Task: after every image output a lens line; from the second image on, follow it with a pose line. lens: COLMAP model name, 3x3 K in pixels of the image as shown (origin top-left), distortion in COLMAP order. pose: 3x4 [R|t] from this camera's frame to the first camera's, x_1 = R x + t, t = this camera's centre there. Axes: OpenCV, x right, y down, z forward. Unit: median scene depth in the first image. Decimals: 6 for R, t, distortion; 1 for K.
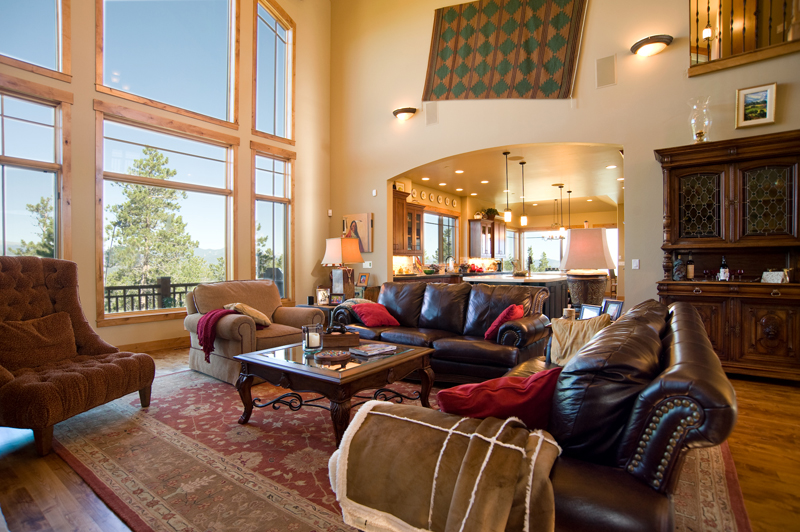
lens RADIAL K [[402.5, 0, 401.9], [0, 402.5, 266.6], [0, 0, 1]] dist [-0.021113, 0.003708]
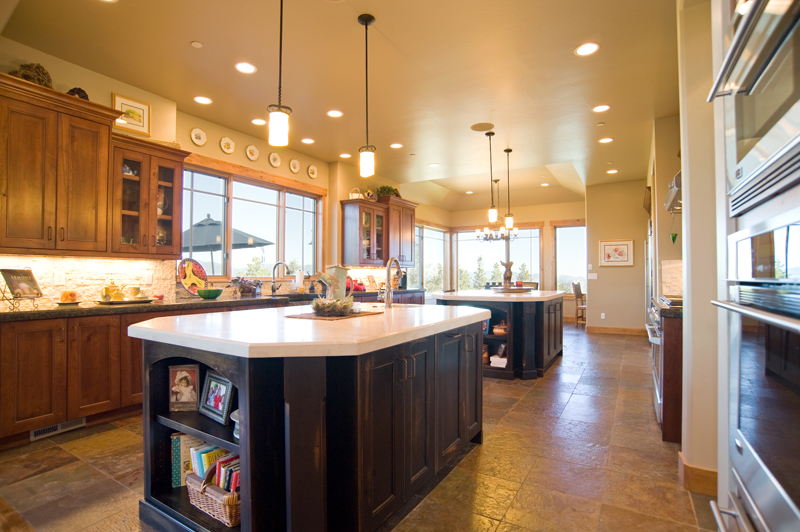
lens RADIAL K [[402.5, 0, 393.0], [0, 402.5, 268.5], [0, 0, 1]] dist [-0.021113, 0.003708]
pose [[0.997675, 0.000887, 0.068148, 0.185163], [0.000749, 0.999712, -0.023978, -0.005320], [-0.068150, 0.023973, 0.997387, 0.383613]]
